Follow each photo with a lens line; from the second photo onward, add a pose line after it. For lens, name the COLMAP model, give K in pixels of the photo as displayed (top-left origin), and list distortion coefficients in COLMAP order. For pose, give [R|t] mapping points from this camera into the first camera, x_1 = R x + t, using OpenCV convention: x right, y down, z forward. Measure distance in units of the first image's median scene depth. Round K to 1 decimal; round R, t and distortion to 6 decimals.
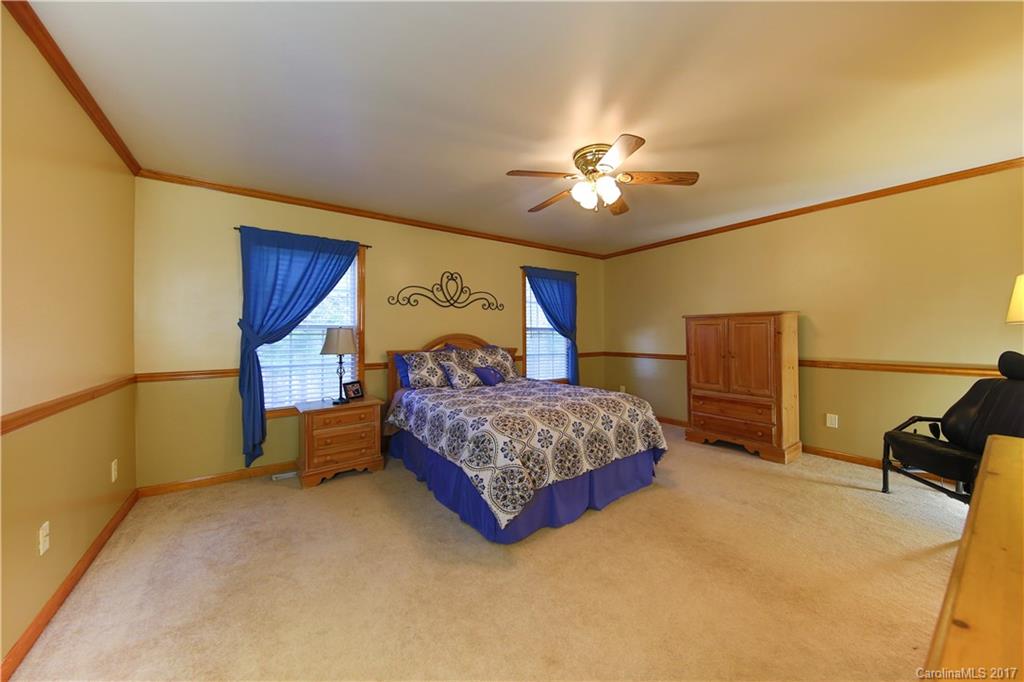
lens RADIAL K [[361.2, 0, 510.5], [0, 361.2, 336.0], [0, 0, 1]] dist [0.001288, -0.000080]
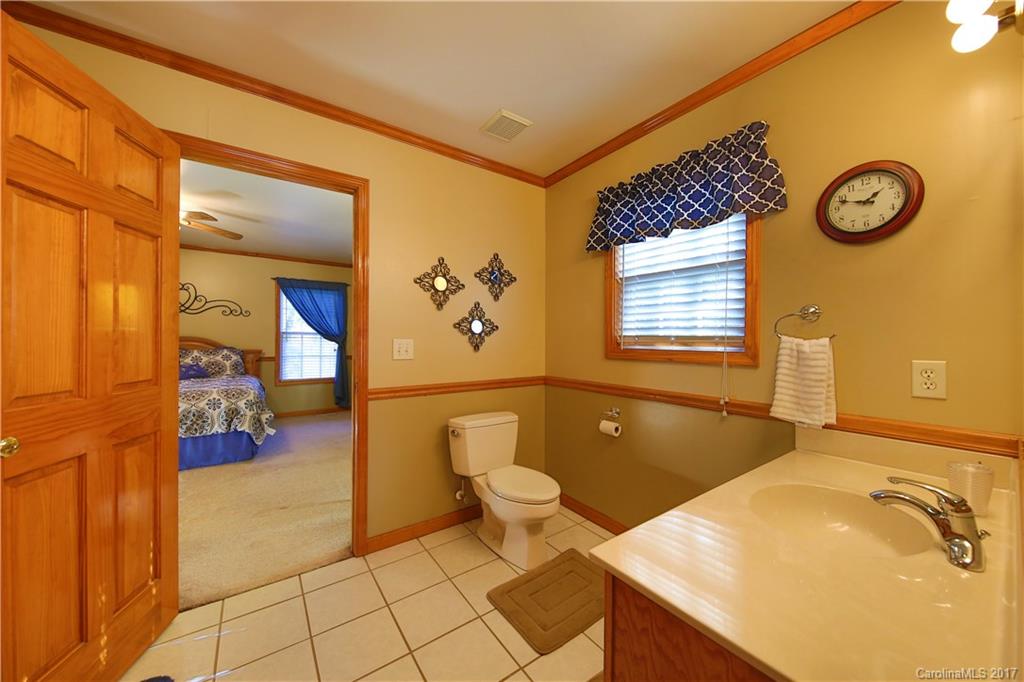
lens RADIAL K [[361.2, 0, 513.9], [0, 361.2, 340.4], [0, 0, 1]] dist [0.001288, -0.000080]
pose [[0.999701, 0.017609, 0.016952, 0.812581], [-0.017640, 0.999843, 0.001716, -0.012372], [-0.016919, -0.002014, 0.999855, -0.160902]]
